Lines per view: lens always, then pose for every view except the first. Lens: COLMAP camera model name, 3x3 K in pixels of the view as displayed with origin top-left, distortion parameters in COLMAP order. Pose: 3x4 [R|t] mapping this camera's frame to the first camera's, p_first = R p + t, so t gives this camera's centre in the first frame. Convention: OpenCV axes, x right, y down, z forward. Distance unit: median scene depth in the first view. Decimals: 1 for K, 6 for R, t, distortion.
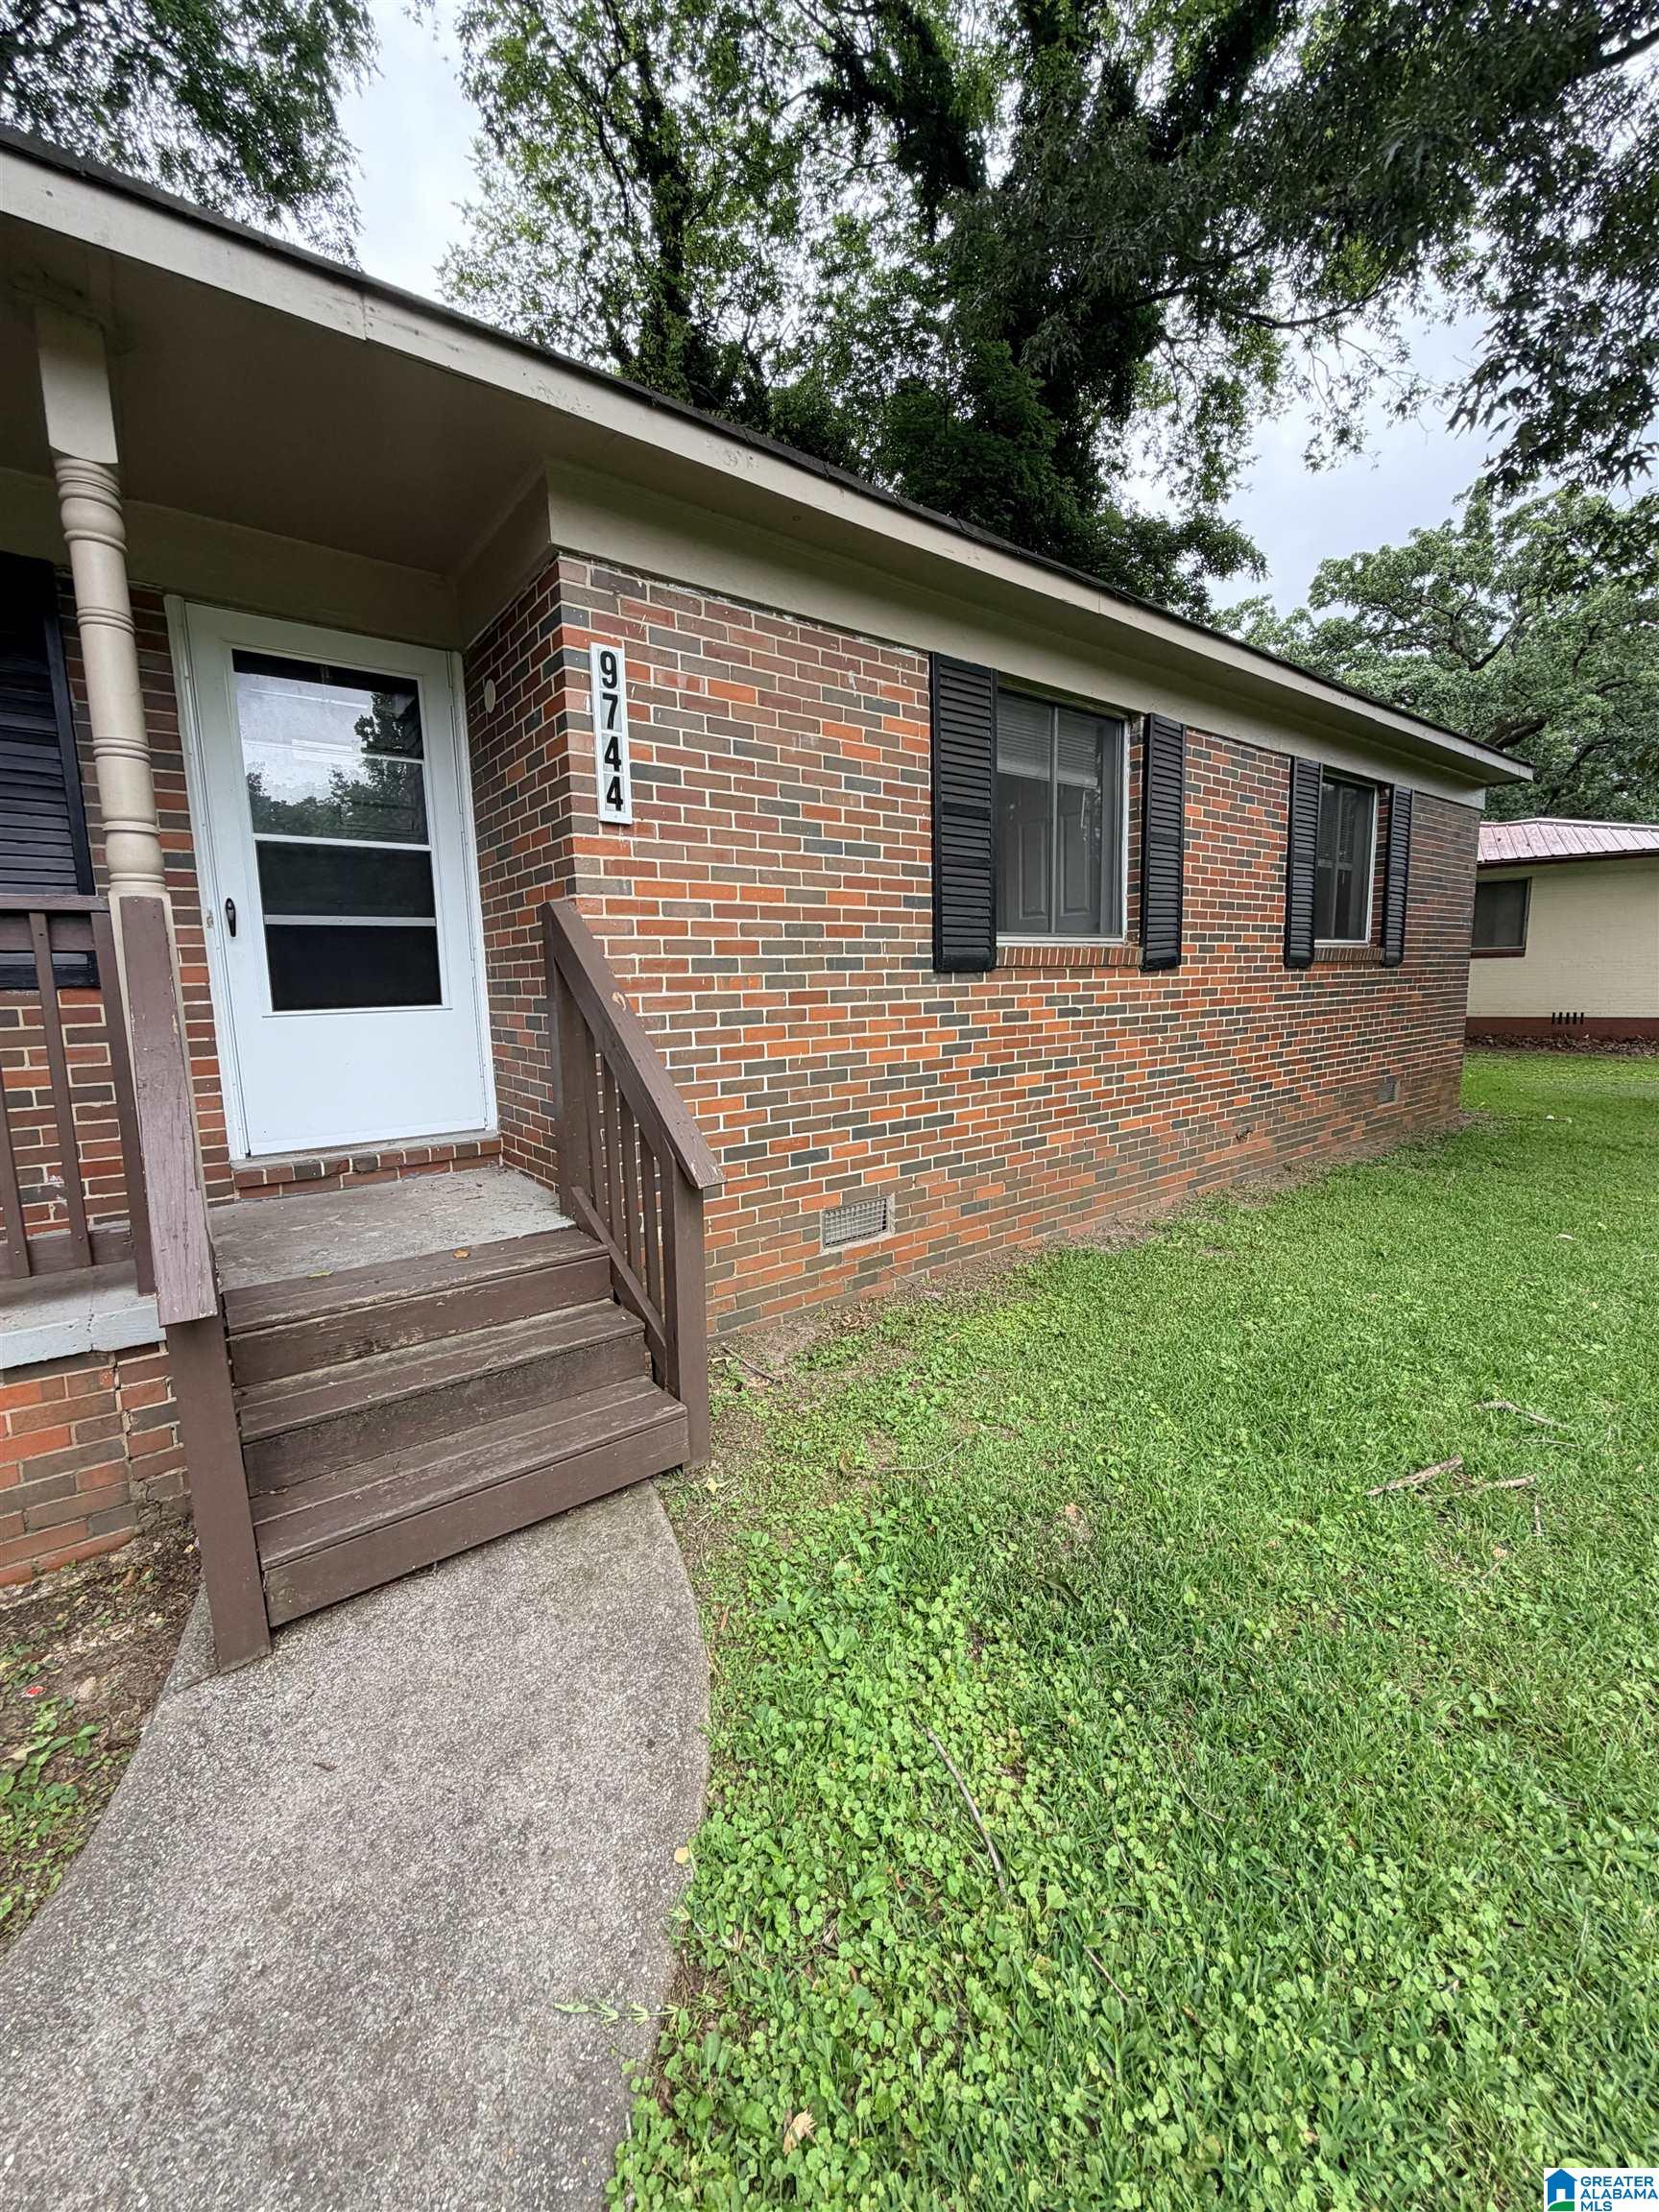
lens RADIAL K [[881.3, 0, 835.2], [0, 881.3, 1097.3], [0, 0, 1]] dist [-0.000646, 0.000724]
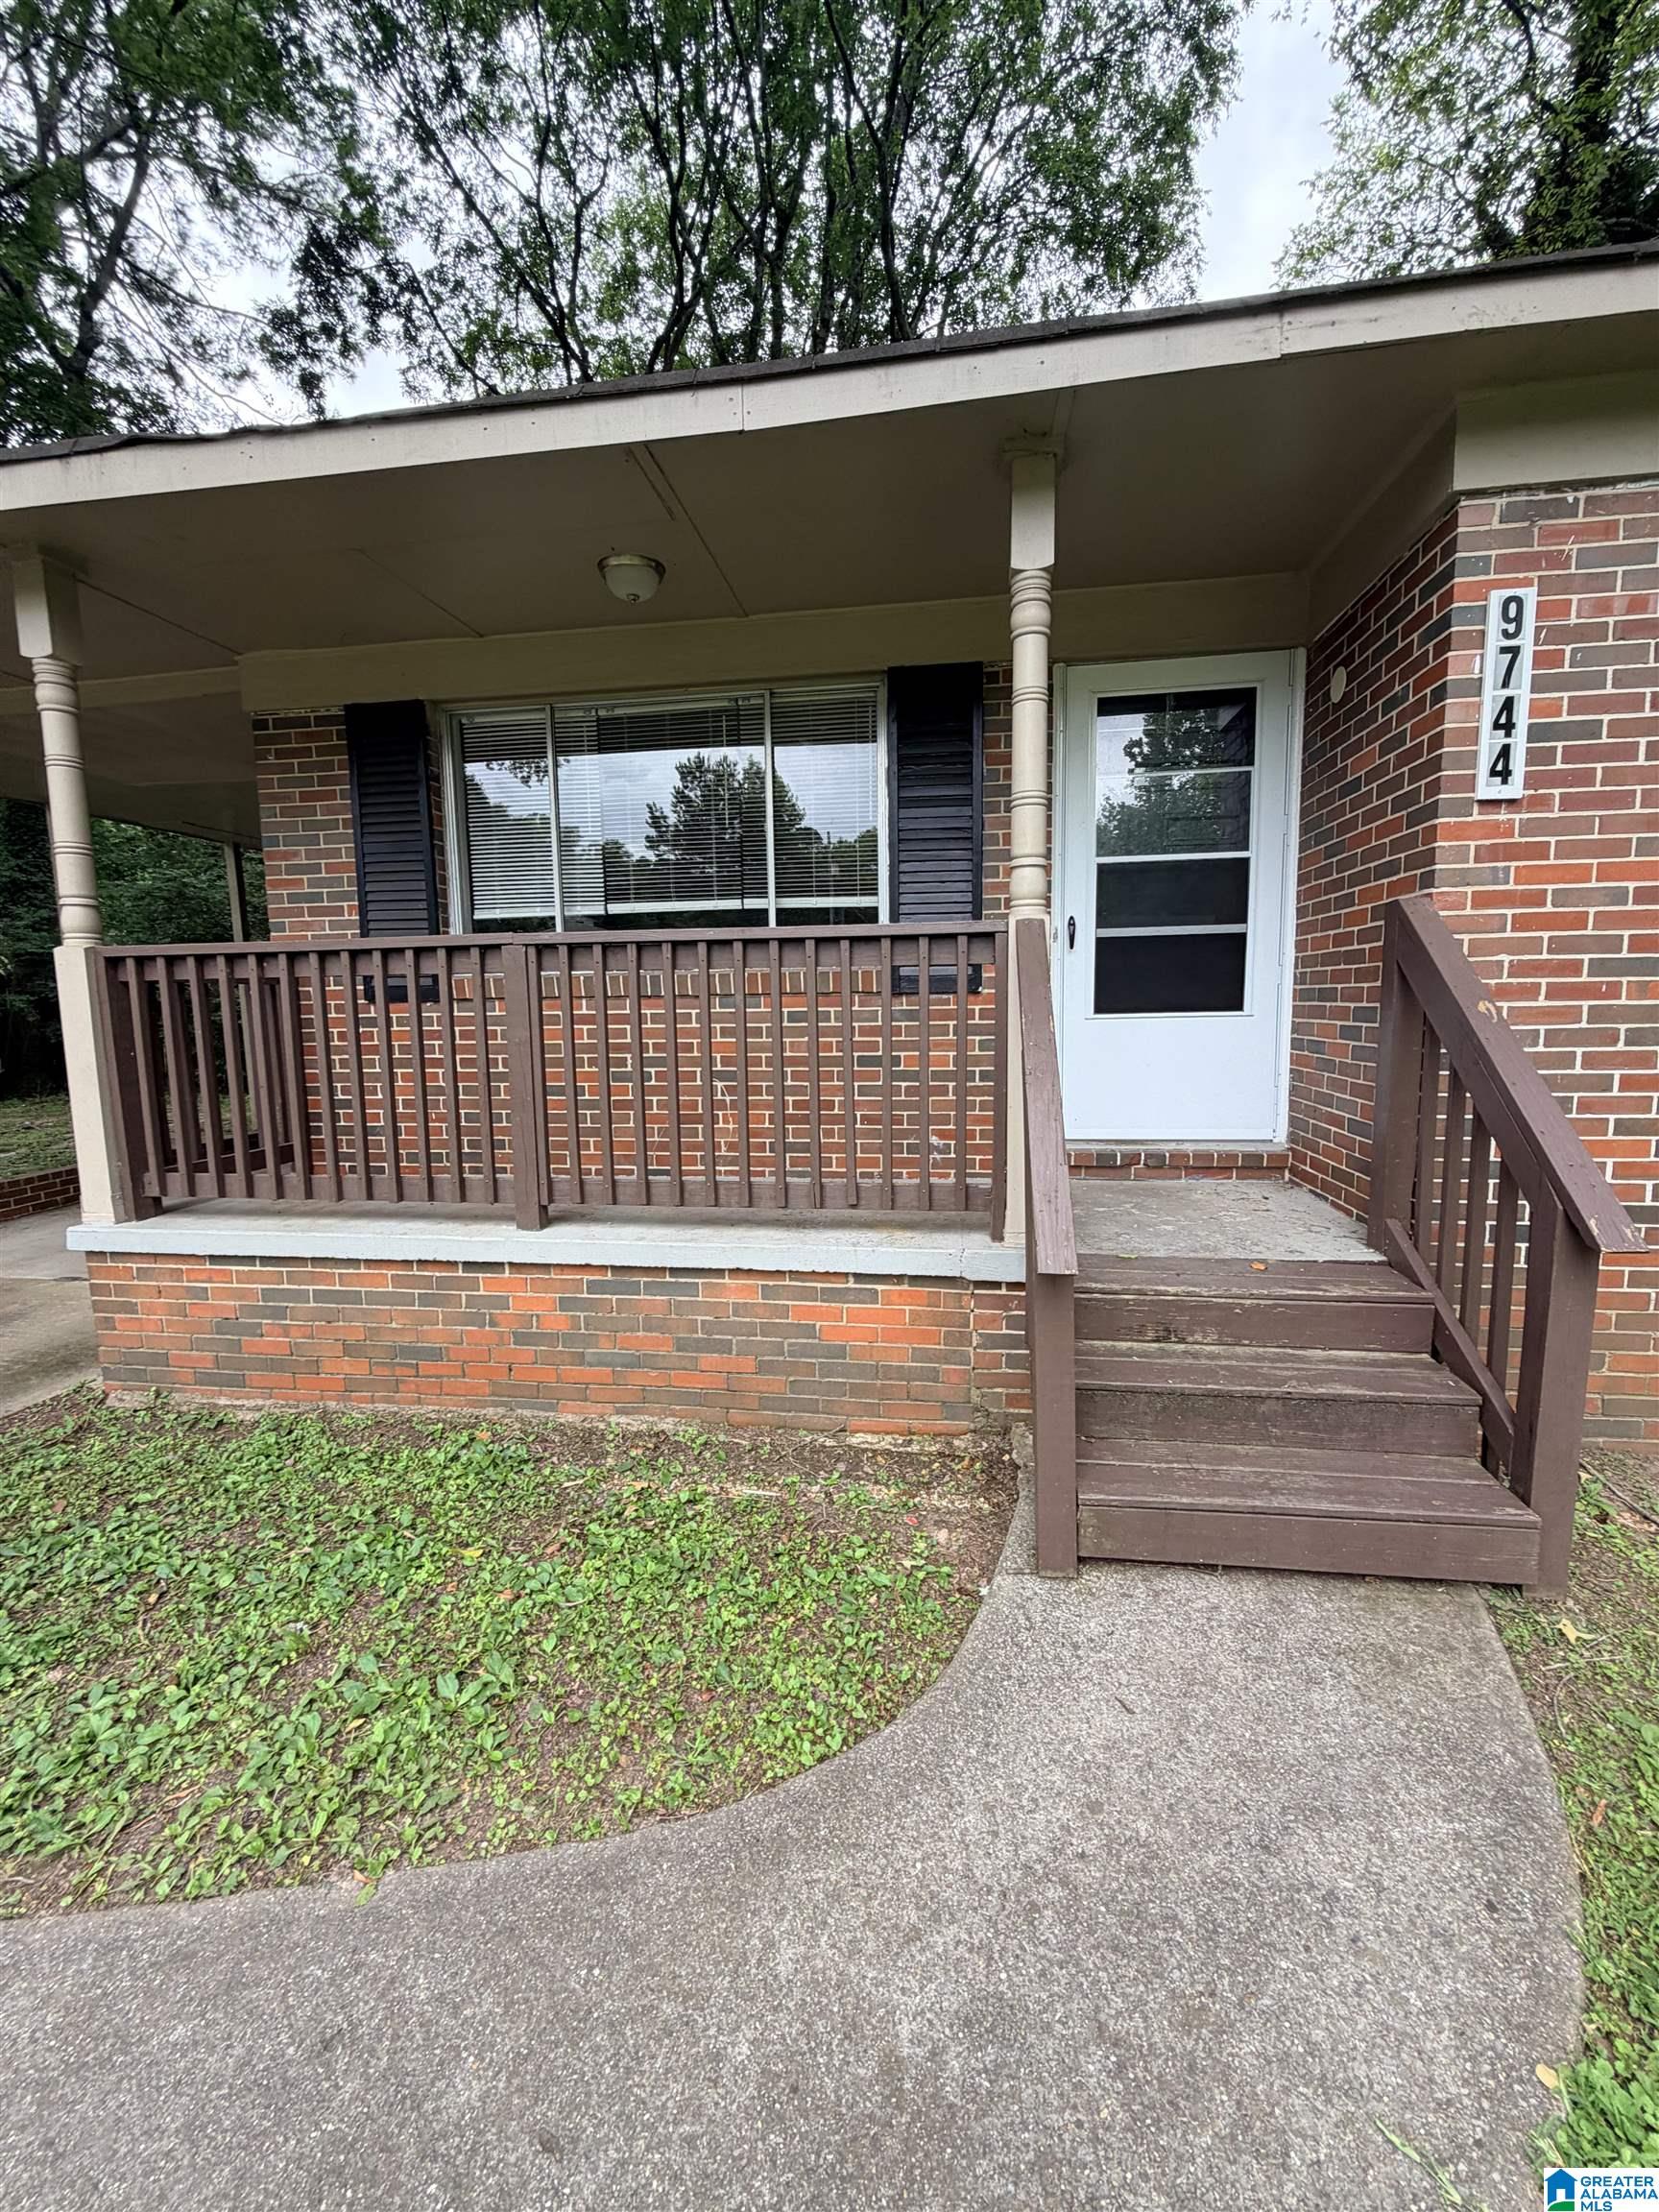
lens RADIAL K [[884.0, 0, 828.7], [0, 884.0, 1098.0], [0, 0, 1]] dist [0.000522, -0.000033]
pose [[0.696248, 0.089656, -0.712180, -0.068333], [-0.094040, 0.995010, 0.033325, 0.004120], [0.711614, 0.043771, 0.701206, -0.035206]]
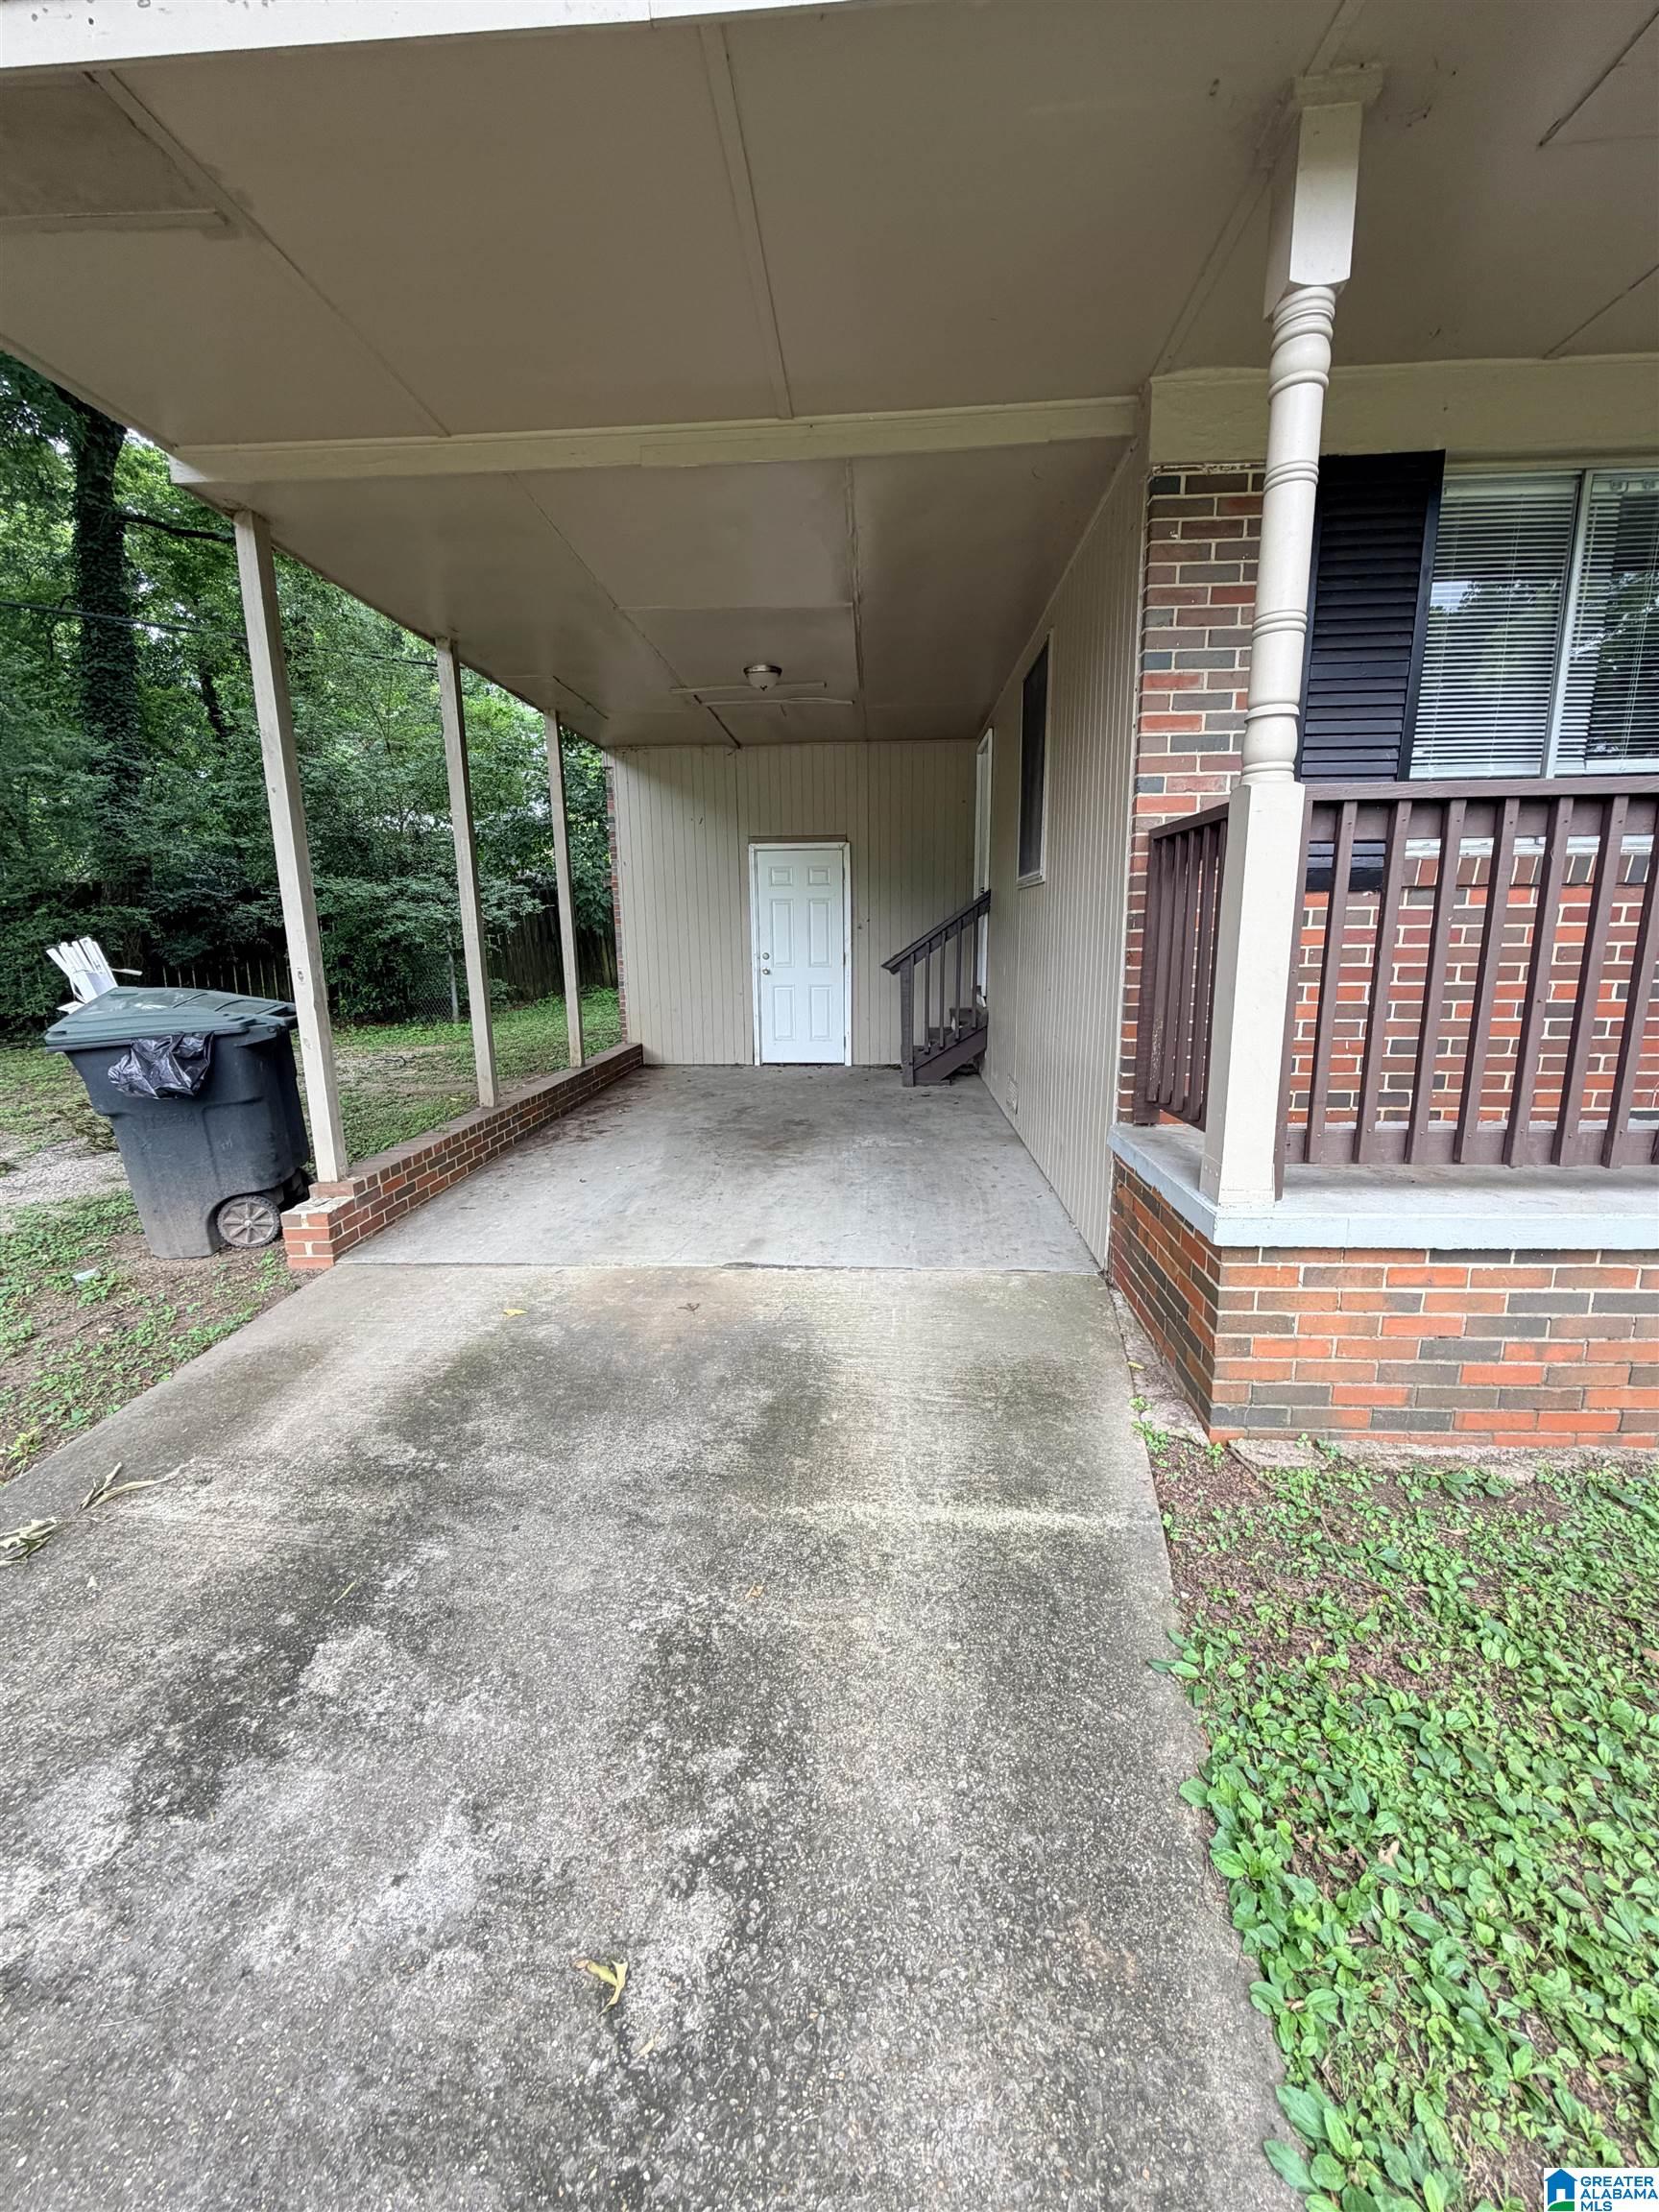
lens RADIAL K [[884.0, 0, 828.7], [0, 884.0, 1098.0], [0, 0, 1]] dist [0.000522, -0.000033]
pose [[0.756466, 0.138781, -0.639139, -1.324909], [-0.091186, 0.990063, 0.107055, 0.149261], [0.647645, -0.022703, 0.761604, -0.729744]]
